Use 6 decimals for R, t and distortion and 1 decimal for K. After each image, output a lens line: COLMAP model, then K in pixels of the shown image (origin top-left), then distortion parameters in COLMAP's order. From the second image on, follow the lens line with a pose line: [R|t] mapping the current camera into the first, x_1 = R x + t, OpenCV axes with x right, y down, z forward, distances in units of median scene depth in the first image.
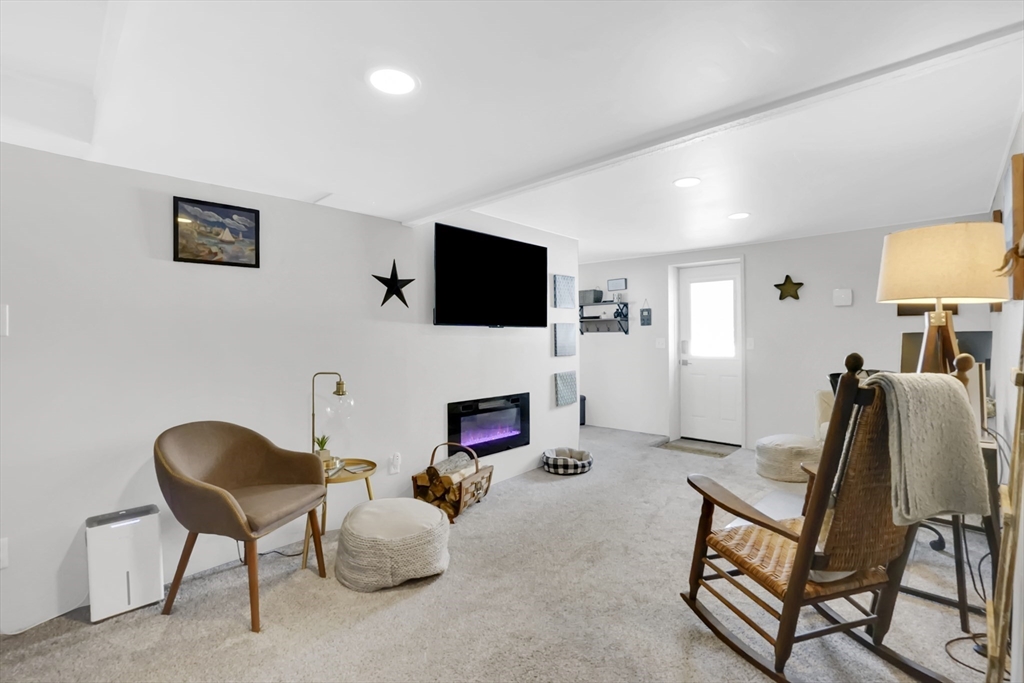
lens RADIAL K [[464.5, 0, 515.3], [0, 464.5, 336.0], [0, 0, 1]] dist [-0.000429, -0.000004]
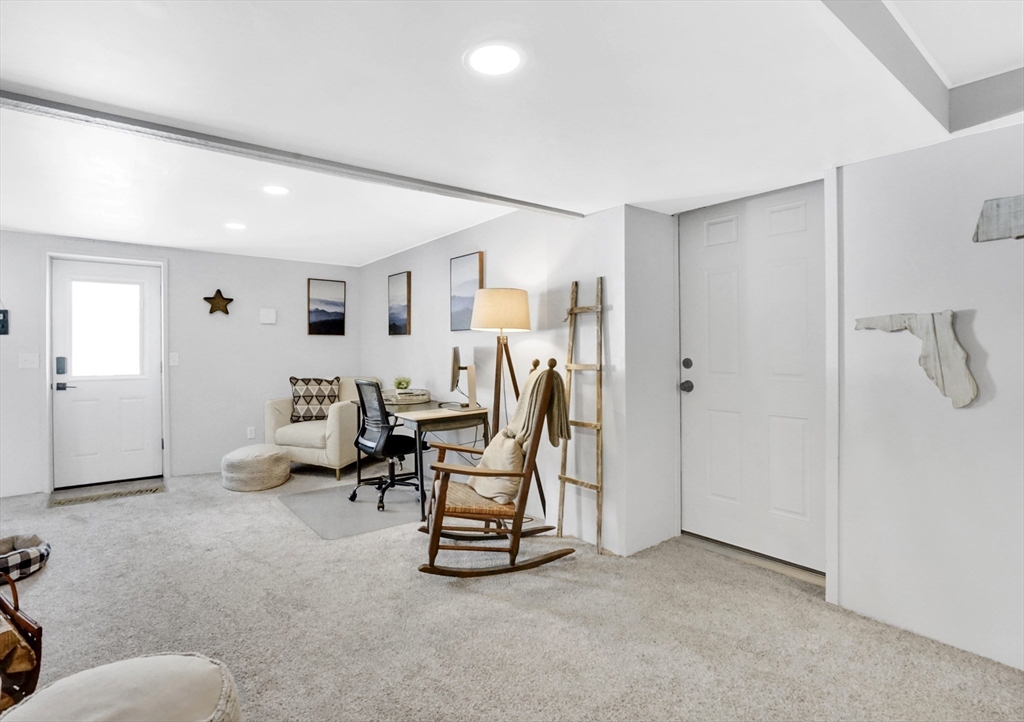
lens RADIAL K [[460.2, 0, 512.5], [0, 460.2, 345.9], [0, 0, 1]] dist [-0.001073, -0.000132]
pose [[0.226118, 0.009140, 0.974057, -0.340217], [0.001736, 0.999951, -0.009786, 0.001767], [-0.974098, 0.003904, 0.226091, 0.239974]]
